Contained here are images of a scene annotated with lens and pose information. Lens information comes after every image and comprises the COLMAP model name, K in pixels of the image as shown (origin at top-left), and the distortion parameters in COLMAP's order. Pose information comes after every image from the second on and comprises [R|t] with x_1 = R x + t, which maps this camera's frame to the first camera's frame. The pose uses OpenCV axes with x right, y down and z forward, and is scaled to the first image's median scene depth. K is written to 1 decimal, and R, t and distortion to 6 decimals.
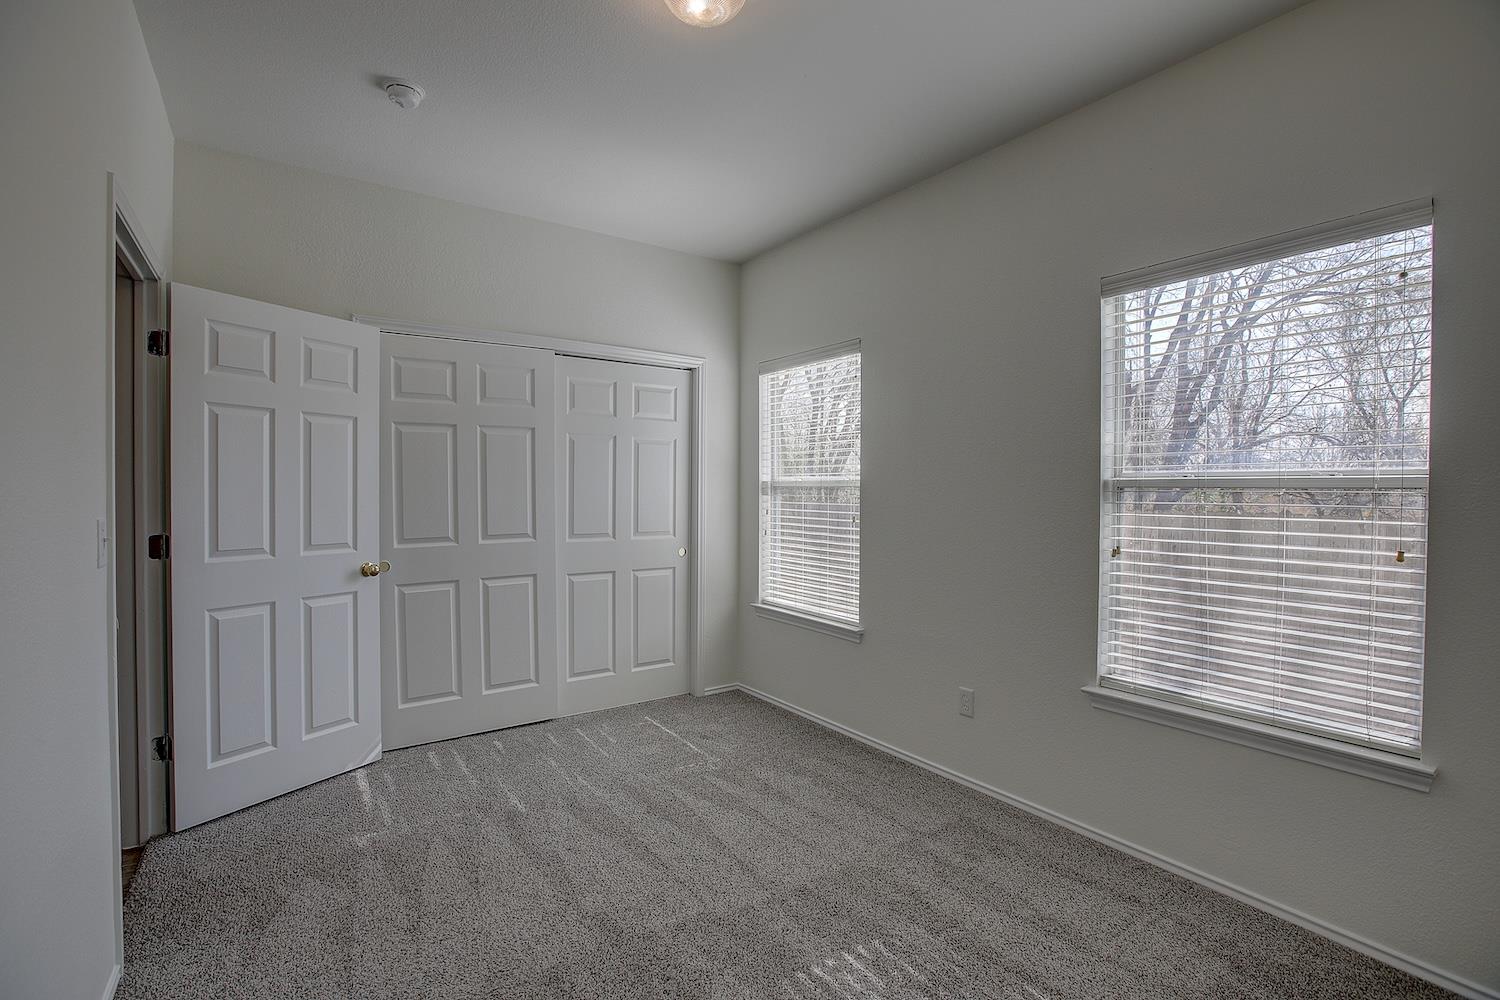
lens RADIAL K [[679.9, 0, 748.7], [0, 679.9, 498.5], [0, 0, 1]] dist [-0.052655, 0.017951]
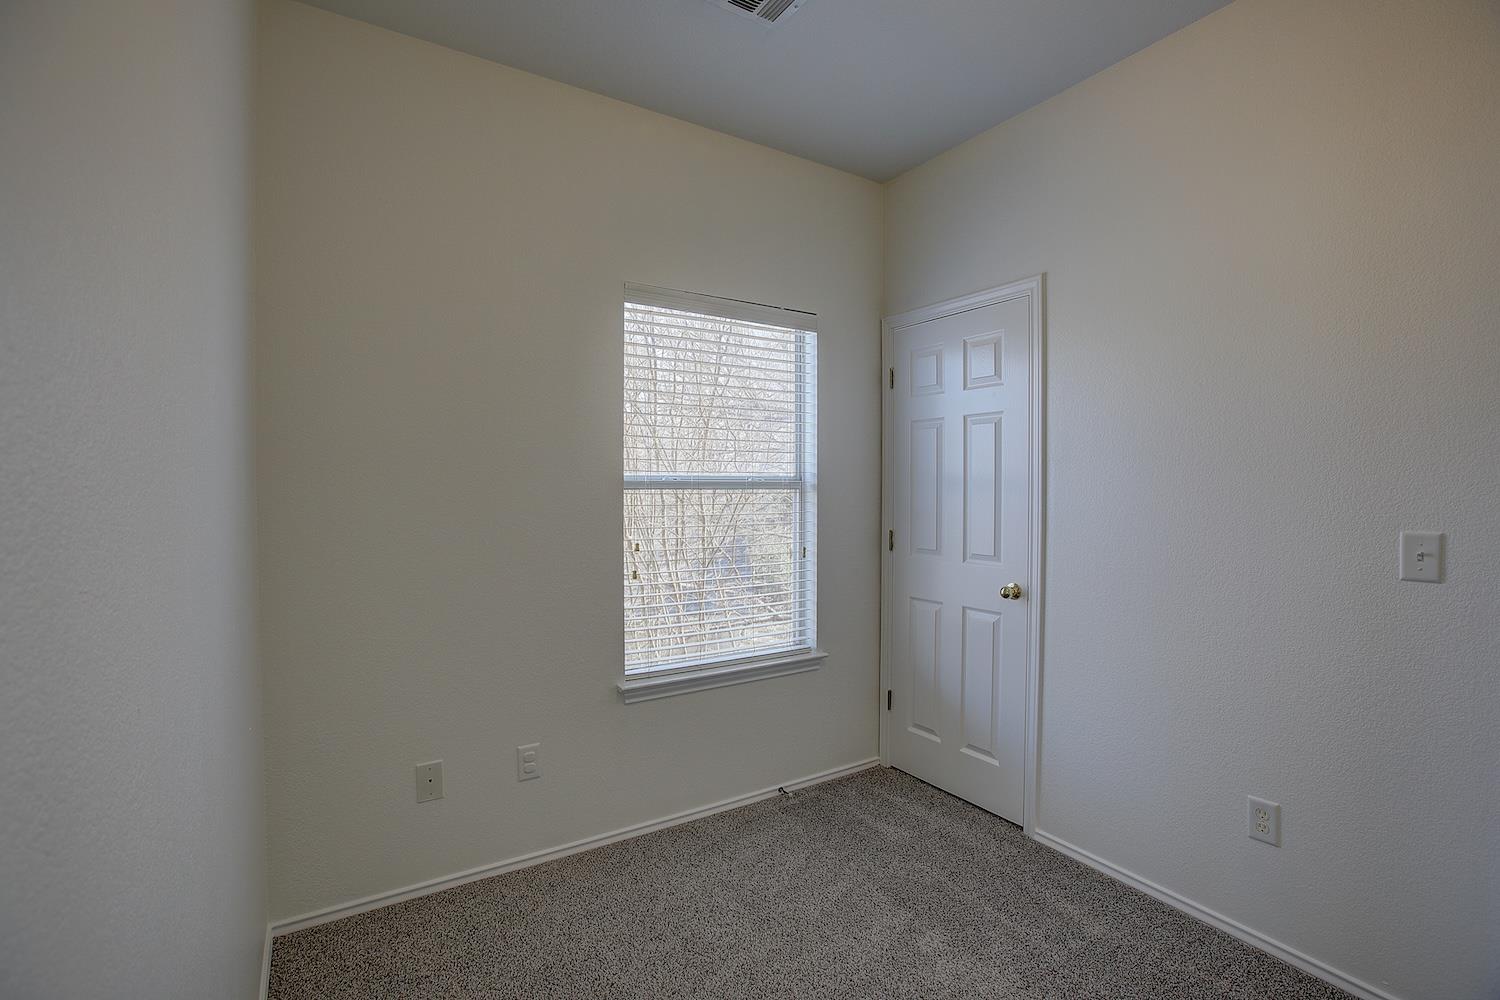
lens RADIAL K [[679.9, 0, 750.0], [0, 679.9, 500.0], [0, 0, 1]] dist [0.003393, 0.018573]
pose [[0.052044, -0.015608, 0.998523, -0.509654], [0.015549, 0.999769, 0.014817, -0.009053], [-0.998524, 0.014755, 0.052274, 0.773950]]
